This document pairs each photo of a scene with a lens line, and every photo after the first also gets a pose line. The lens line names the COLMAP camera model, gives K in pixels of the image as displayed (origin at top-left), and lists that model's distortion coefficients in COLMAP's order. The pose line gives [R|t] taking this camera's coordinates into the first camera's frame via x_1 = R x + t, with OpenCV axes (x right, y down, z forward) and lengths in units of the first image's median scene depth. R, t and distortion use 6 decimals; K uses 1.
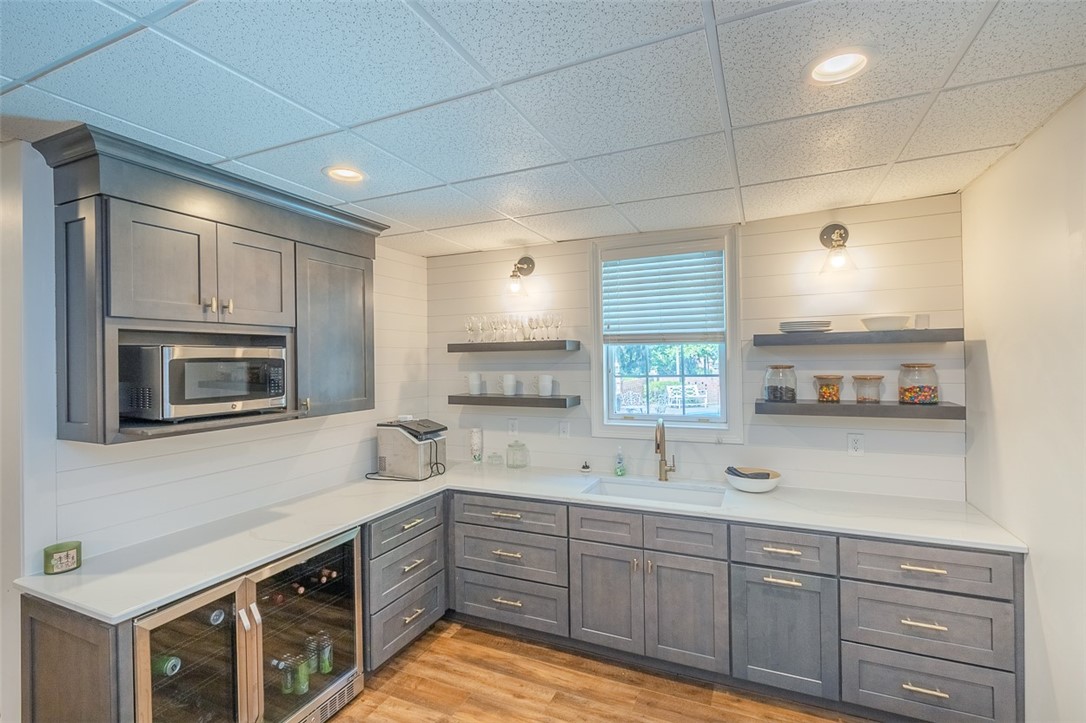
lens RADIAL K [[496.6, 0, 545.0], [0, 496.6, 357.0], [0, 0, 1]] dist [0.004028, -0.000070]
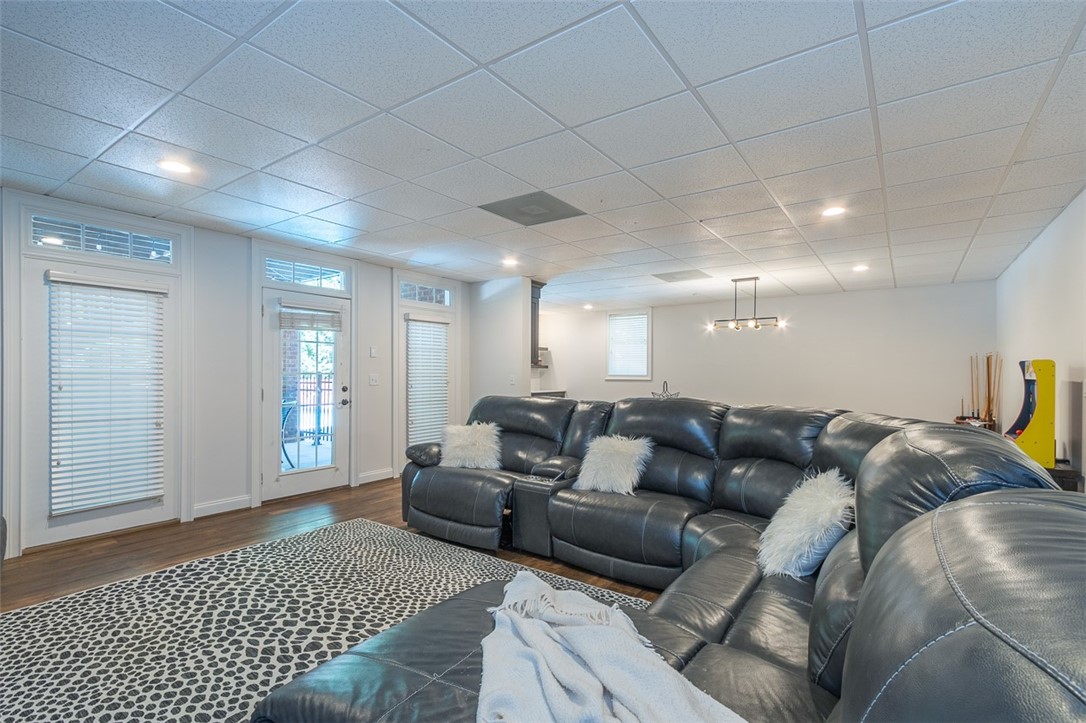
lens RADIAL K [[496.6, 0, 545.0], [0, 496.6, 357.0], [0, 0, 1]] dist [0.004028, -0.000070]
pose [[0.185791, 0.047369, 0.981447, -2.670237], [-0.010943, 0.998875, -0.046138, 0.174661], [-0.982528, -0.002168, 0.186101, 0.163794]]
